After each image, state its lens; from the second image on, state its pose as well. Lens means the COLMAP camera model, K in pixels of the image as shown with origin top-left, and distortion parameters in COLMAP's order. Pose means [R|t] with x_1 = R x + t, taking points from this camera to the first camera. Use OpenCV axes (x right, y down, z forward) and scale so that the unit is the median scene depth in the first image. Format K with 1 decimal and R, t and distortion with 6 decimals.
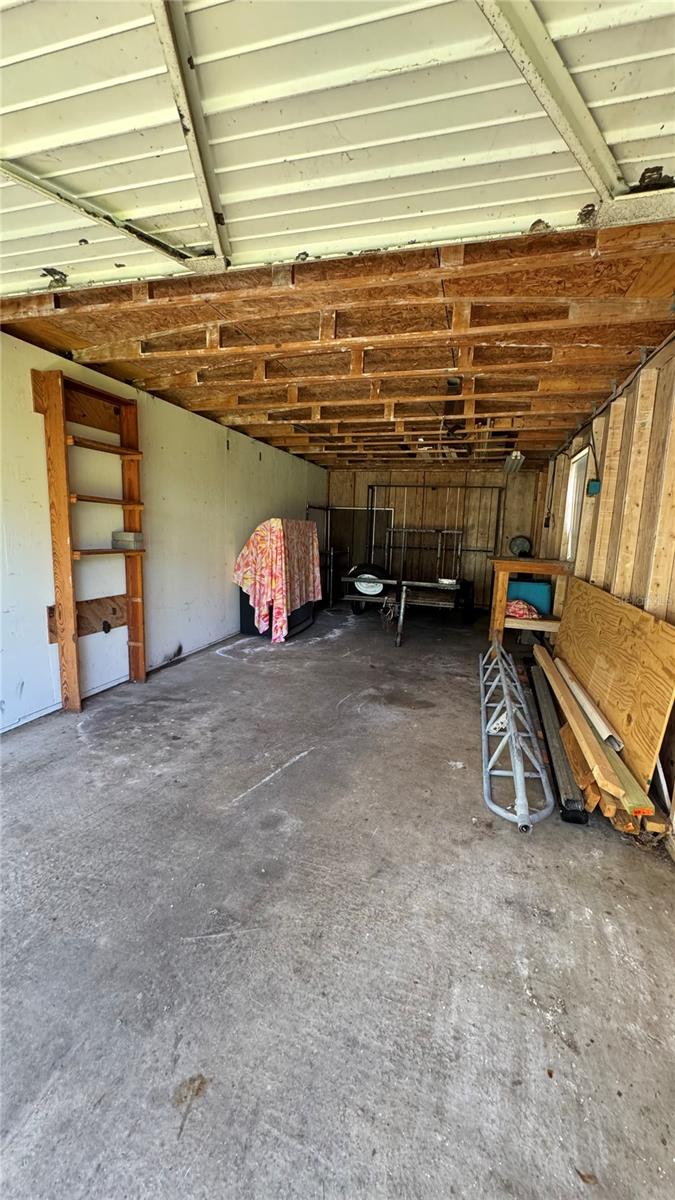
lens RADIAL K [[479.7, 0, 340.5], [0, 479.7, 598.7], [0, 0, 1]] dist [-0.005056, 0.001046]
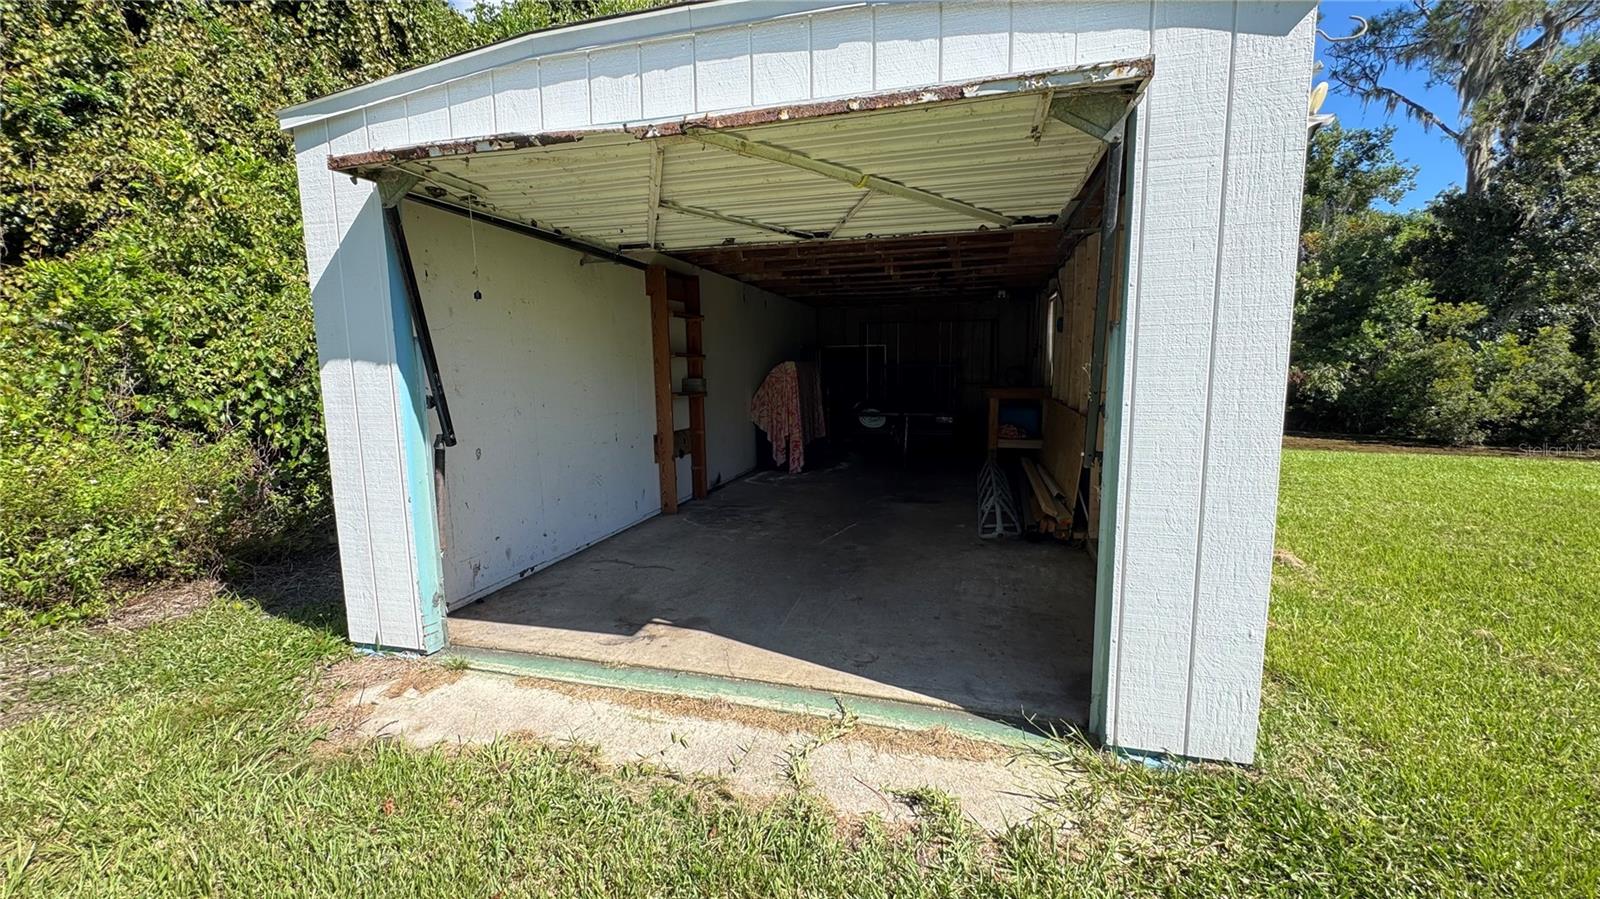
lens RADIAL K [[639.7, 0, 804.7], [0, 639.7, 443.4], [0, 0, 1]] dist [-0.005056, 0.001046]
pose [[0.998892, -0.046504, 0.007278, -0.146666], [0.046675, 0.998587, -0.025411, 0.077525], [-0.006086, 0.025723, 0.999651, -0.595314]]
